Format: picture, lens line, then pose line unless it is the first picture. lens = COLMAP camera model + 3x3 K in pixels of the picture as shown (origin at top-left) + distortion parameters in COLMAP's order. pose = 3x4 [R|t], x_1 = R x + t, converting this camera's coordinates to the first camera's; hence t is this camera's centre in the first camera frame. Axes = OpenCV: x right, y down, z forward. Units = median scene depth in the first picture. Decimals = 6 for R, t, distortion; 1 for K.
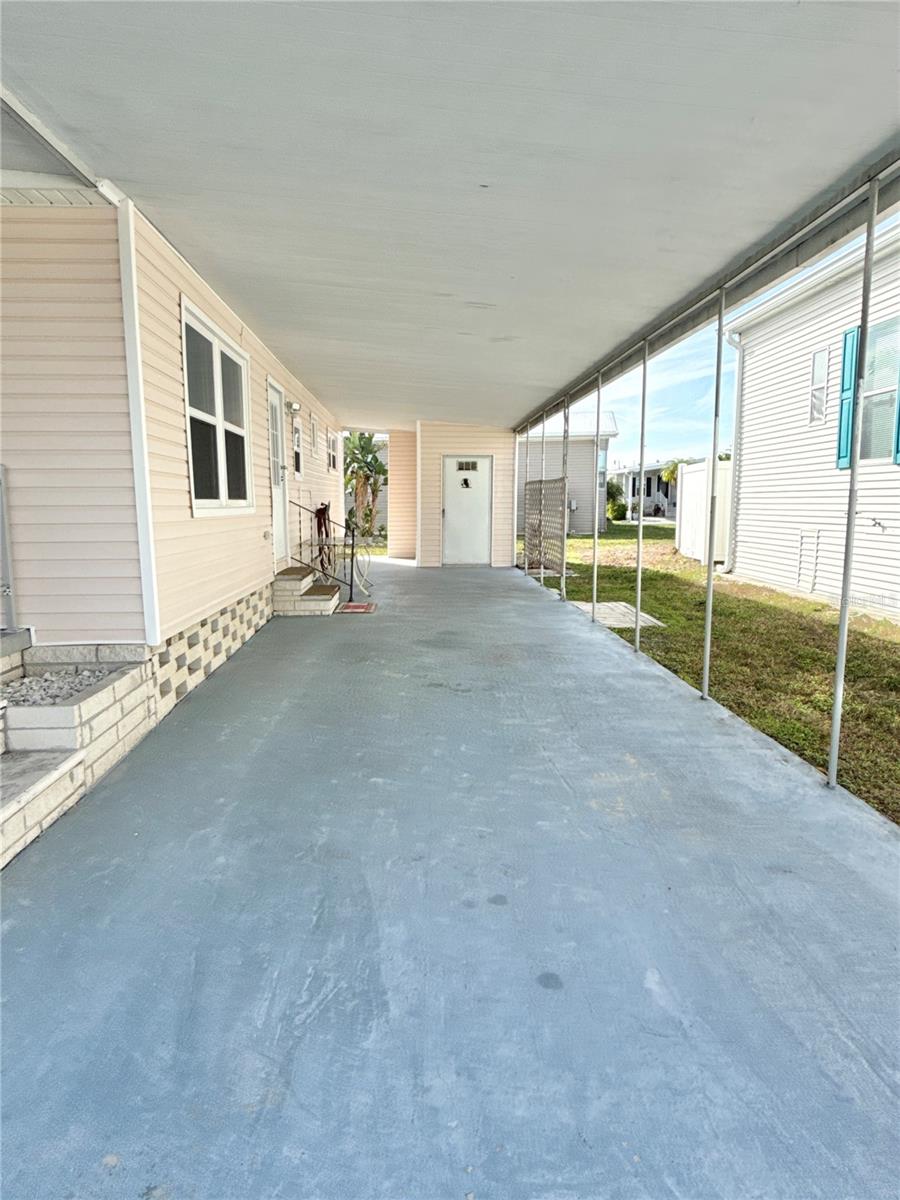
lens RADIAL K [[737.9, 0, 453.7], [0, 737.9, 602.3], [0, 0, 1]] dist [-0.003020, 0.003678]
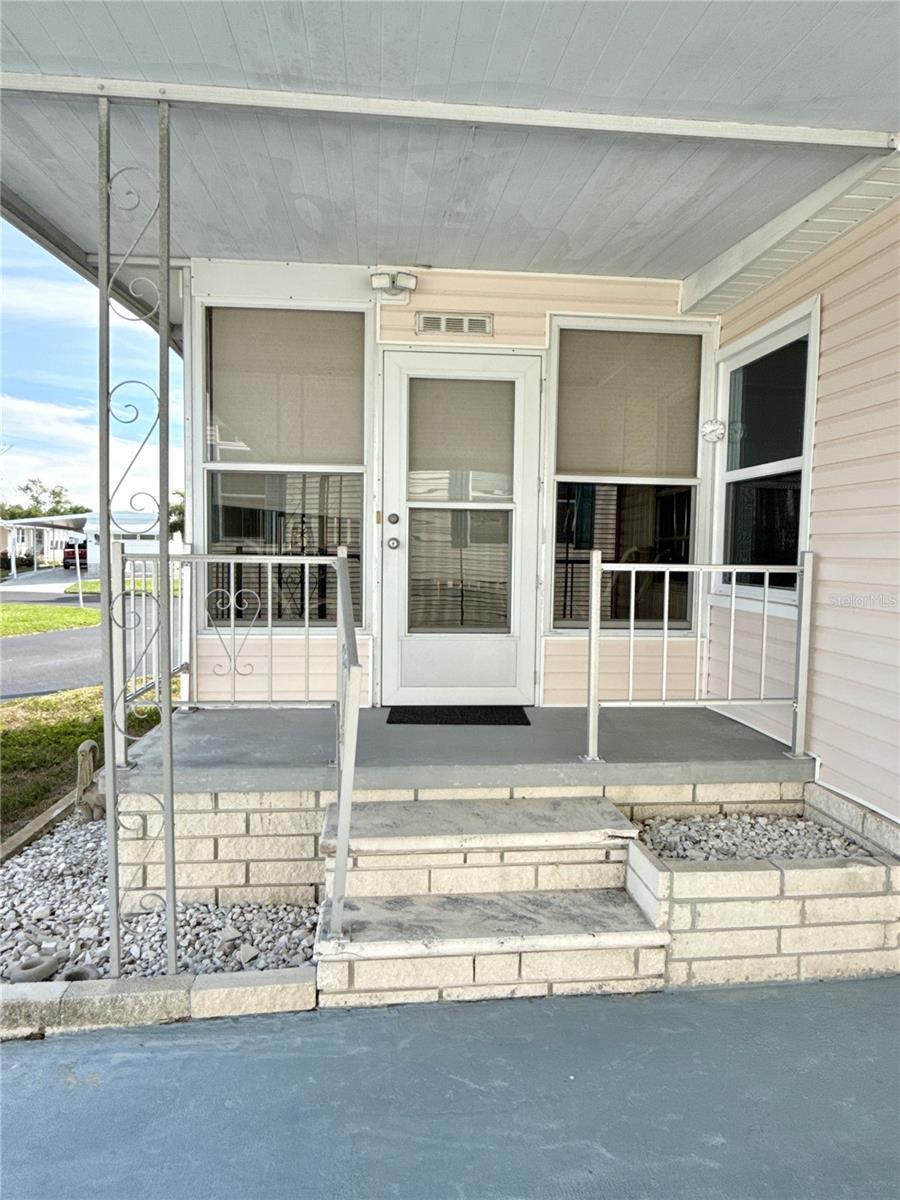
lens RADIAL K [[737.9, 0, 448.3], [0, 737.9, 601.4], [0, 0, 1]] dist [-0.003020, 0.003678]
pose [[0.049886, 0.078206, -0.995688, 0.158766], [-0.154166, 0.985584, 0.069688, -0.114211], [0.986785, 0.150025, 0.061224, 0.501949]]
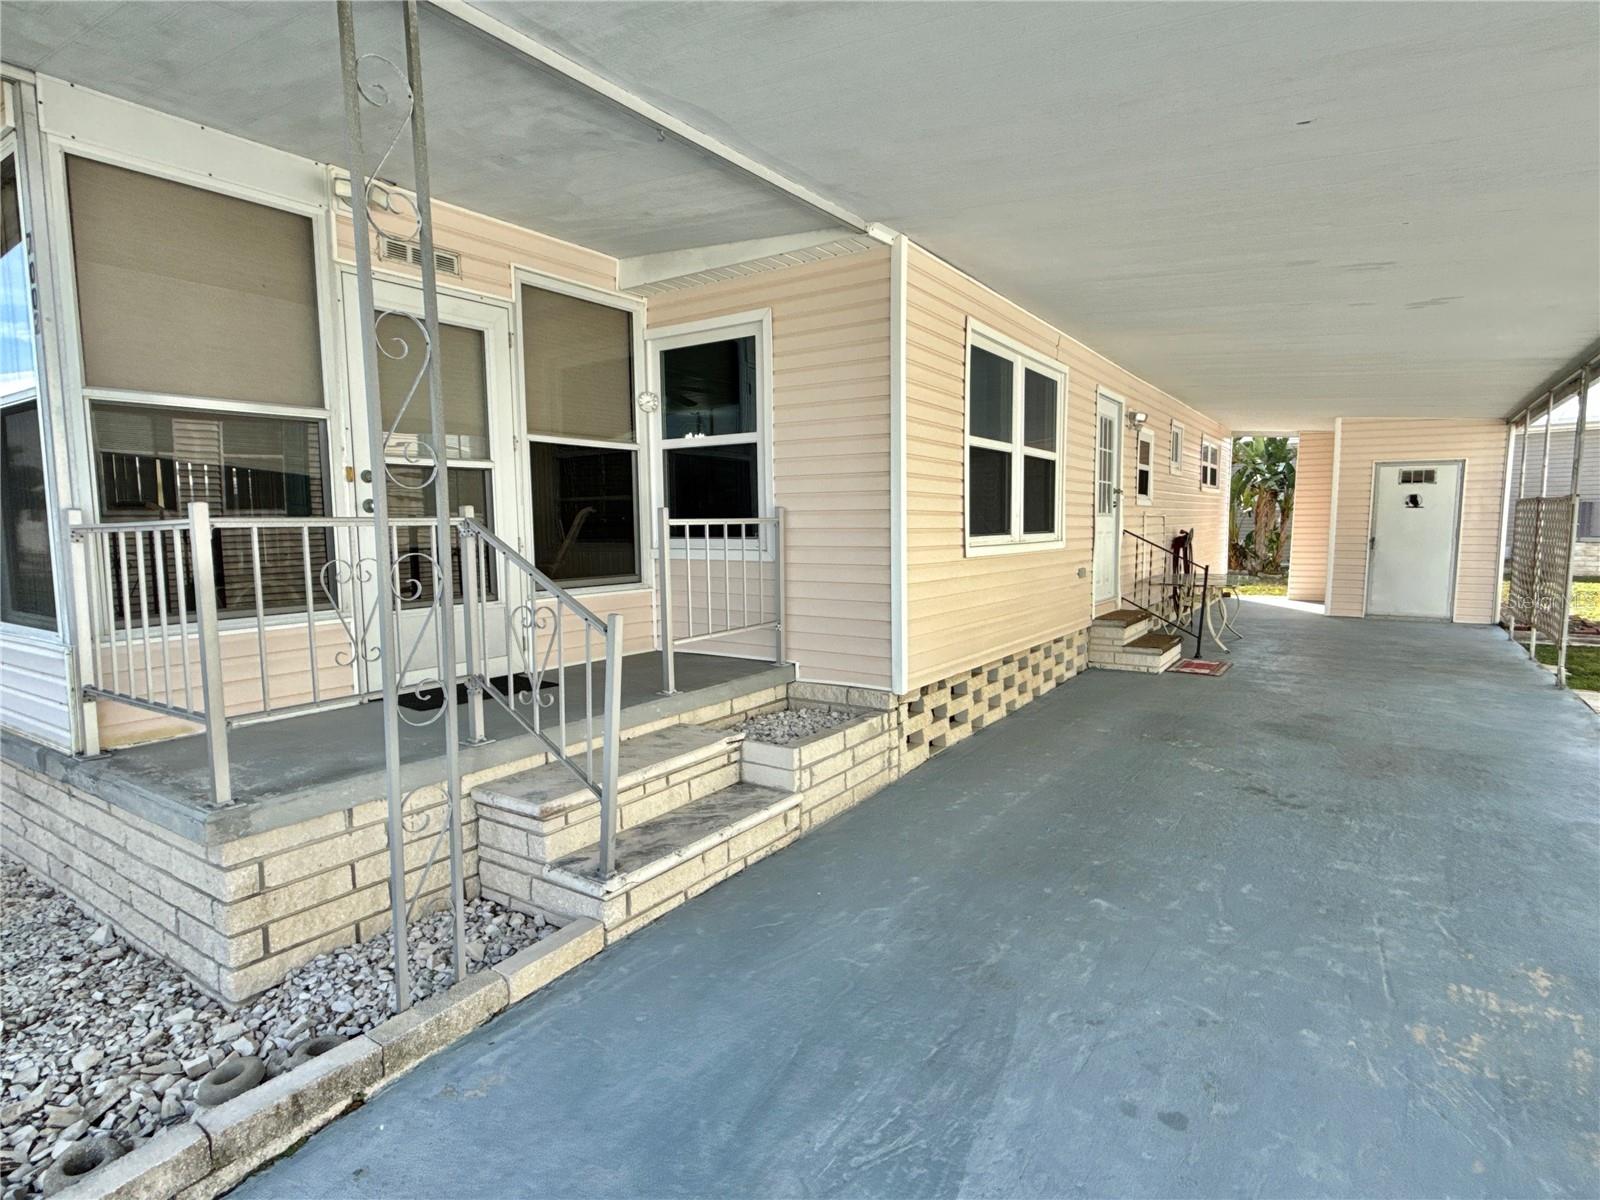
lens RADIAL K [[844.6, 0, 798.7], [0, 844.6, 599.7], [0, 0, 1]] dist [-0.001603, -0.000443]
pose [[0.794216, 0.052810, -0.605336, 0.131051], [-0.077383, 0.996895, -0.014558, -0.034267], [0.602688, 0.058405, 0.795837, 0.050716]]
